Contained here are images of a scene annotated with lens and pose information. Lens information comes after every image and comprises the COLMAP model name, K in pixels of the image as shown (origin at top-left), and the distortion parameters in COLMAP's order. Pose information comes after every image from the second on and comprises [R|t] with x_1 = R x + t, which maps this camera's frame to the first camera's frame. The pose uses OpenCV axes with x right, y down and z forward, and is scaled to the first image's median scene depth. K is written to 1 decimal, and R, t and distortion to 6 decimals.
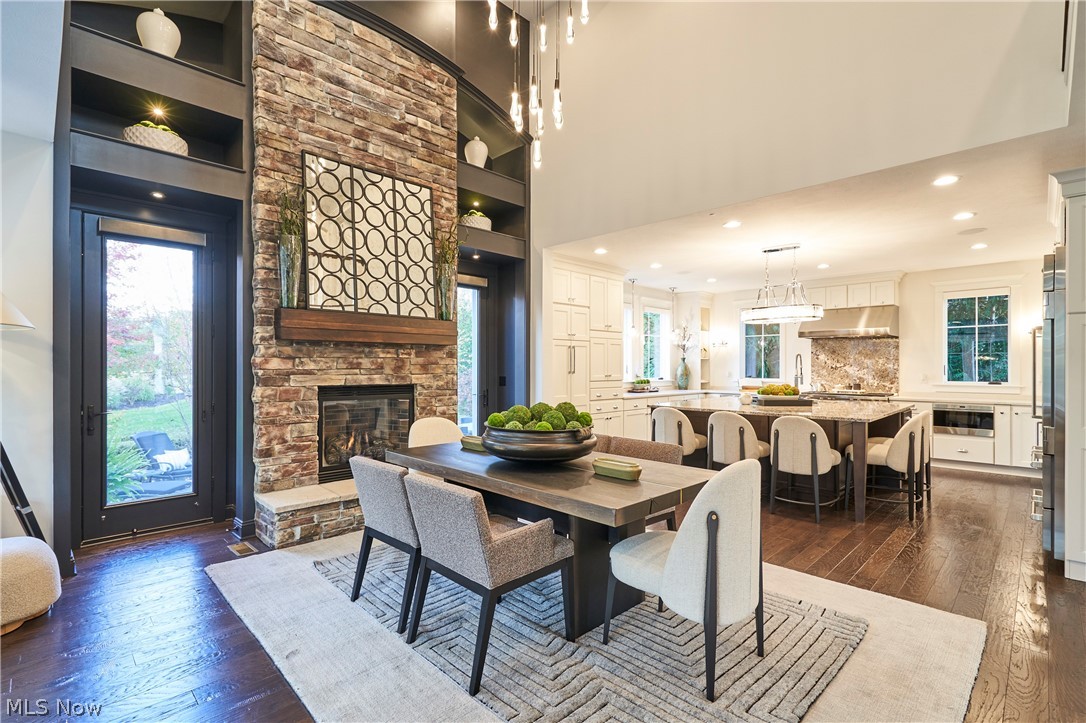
lens RADIAL K [[507.1, 0, 538.4], [0, 507.1, 368.1], [0, 0, 1]] dist [-0.002366, 0.000624]
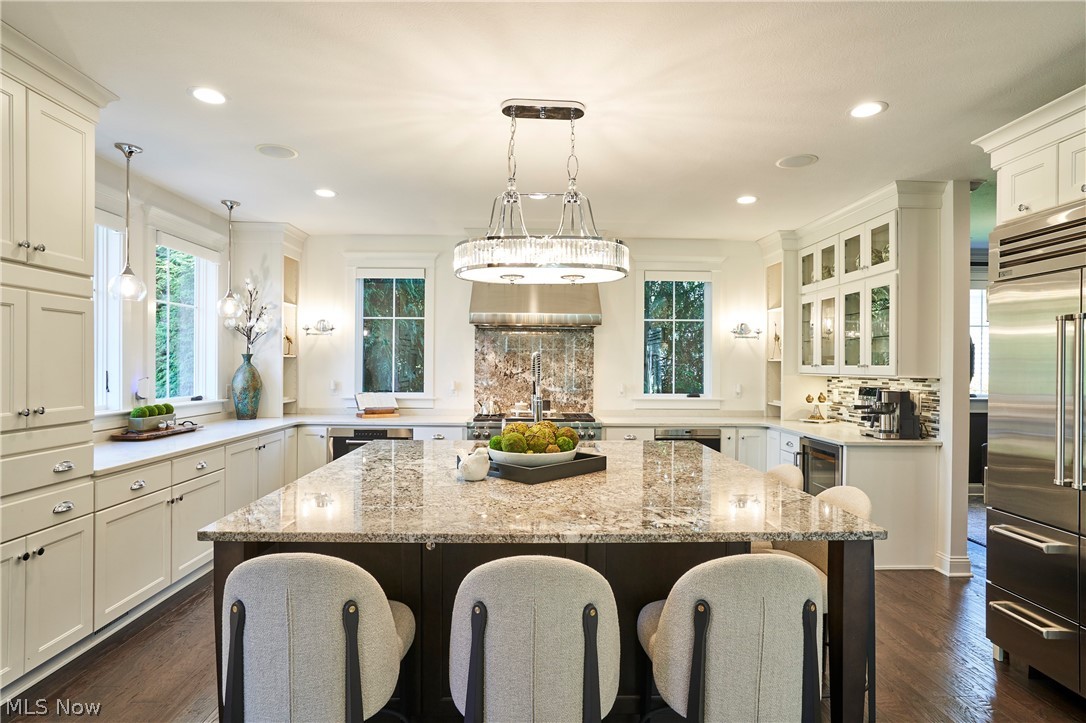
lens RADIAL K [[591.5, 0, 543.0], [0, 591.5, 361.5], [0, 0, 1]] dist [-0.004690, 0.000813]
pose [[0.688345, 0.008883, 0.725329, 0.105561], [-0.006023, 0.999961, -0.006530, -0.016789], [-0.725358, 0.000126, 0.688372, 0.612774]]
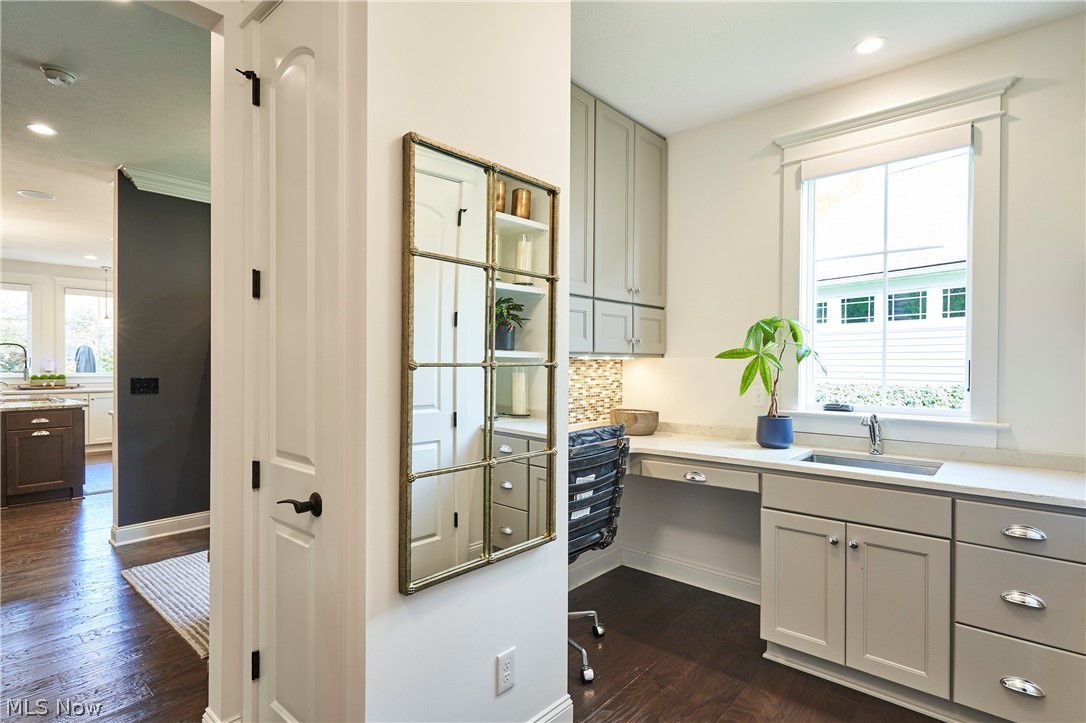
lens RADIAL K [[556.9, 0, 543.6], [0, 556.9, 367.1], [0, 0, 1]] dist [0.009952, -0.000259]
pose [[0.997733, 0.002266, 0.067265, 1.341025], [-0.002130, 0.999996, -0.002094, 0.014119], [-0.067270, 0.001946, 0.997733, 0.025461]]
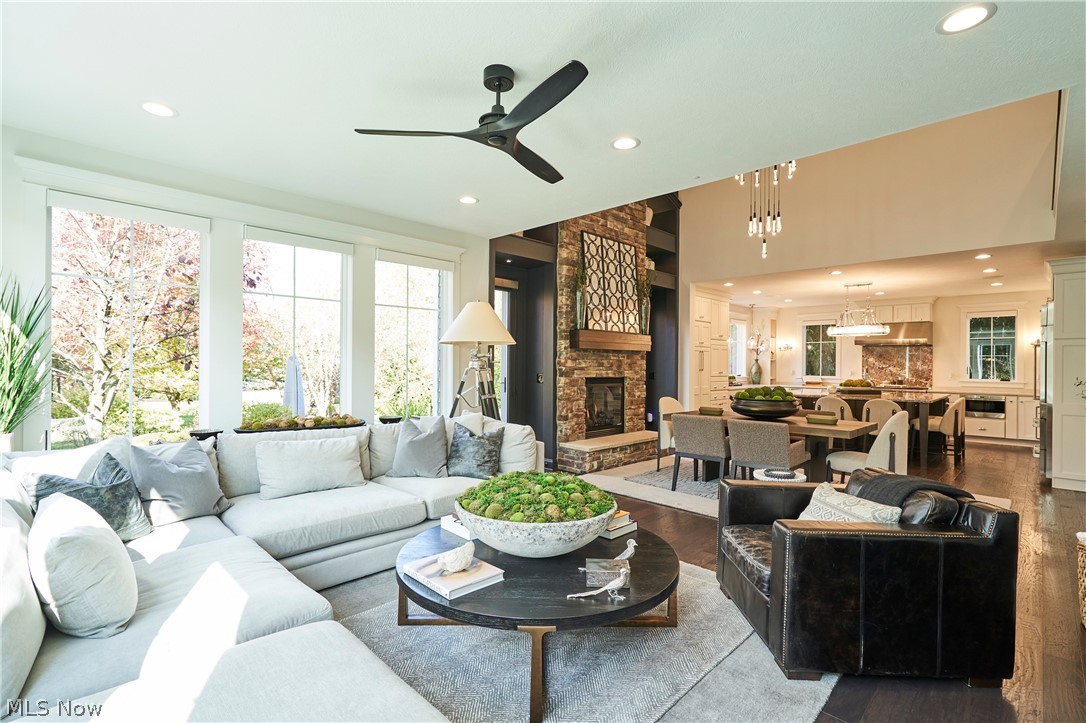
lens RADIAL K [[509.3, 0, 534.3], [0, 509.3, 365.5], [0, 0, 1]] dist [-0.003931, 0.000145]
pose [[0.999972, 0.007475, 0.000204, -0.410129], [-0.007475, 0.999972, -0.000207, -0.000088], [-0.000206, 0.000206, 1.000000, -0.410116]]
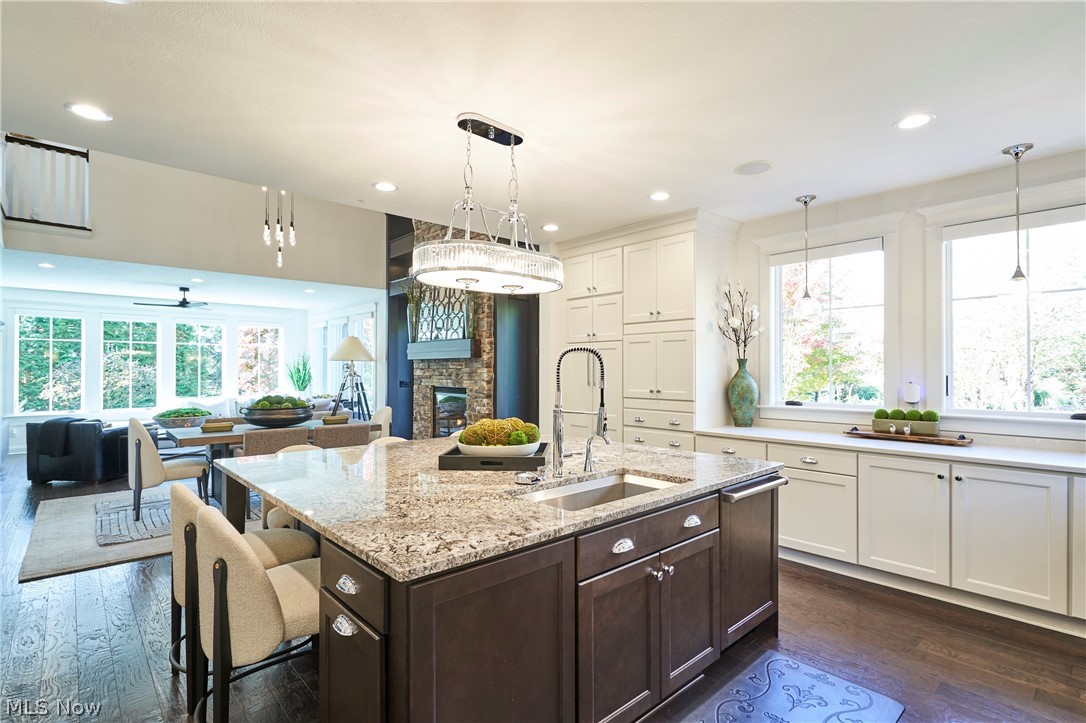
lens RADIAL K [[521.8, 0, 543.0], [0, 521.8, 361.5], [0, 0, 1]] dist [0.005166, 0.000487]
pose [[-0.047402, -0.014935, -0.998764, 0.904734], [-0.002366, 0.999887, -0.014839, -0.014035], [0.998873, 0.001660, -0.047432, 1.009366]]
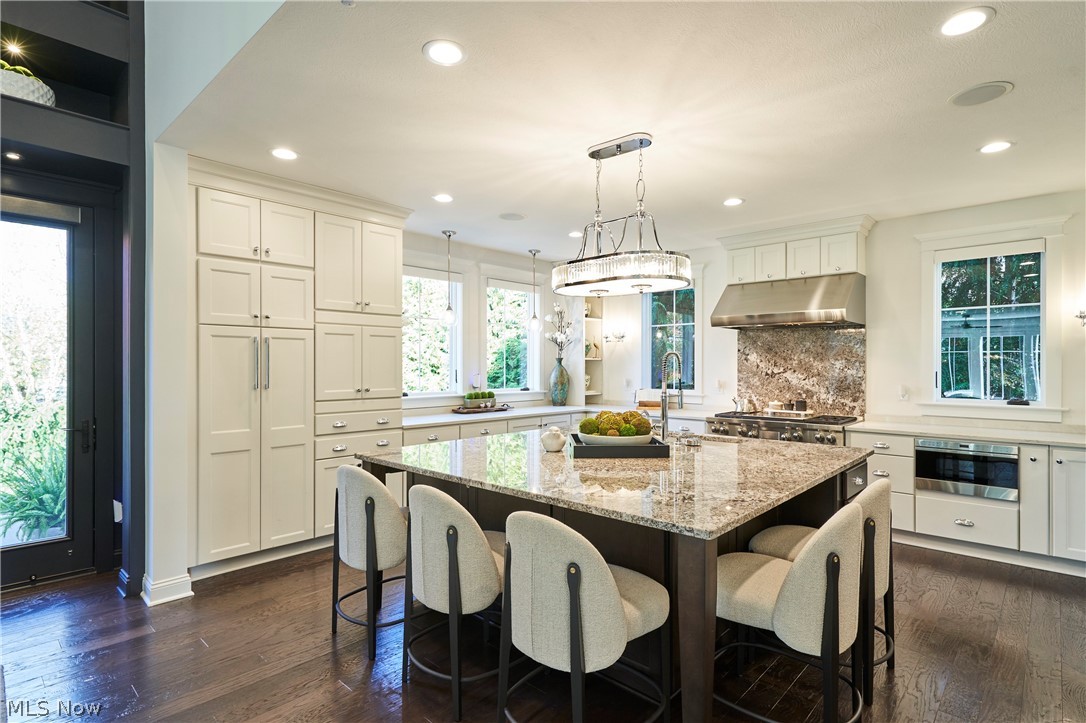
lens RADIAL K [[556.9, 0, 543.6], [0, 556.9, 367.1], [0, 0, 1]] dist [0.009952, -0.000259]
pose [[0.999064, 0.000606, 0.043261, 0.356437], [-0.000668, 0.999999, 0.001418, -0.014134], [-0.043260, -0.001446, 0.999063, 0.413237]]
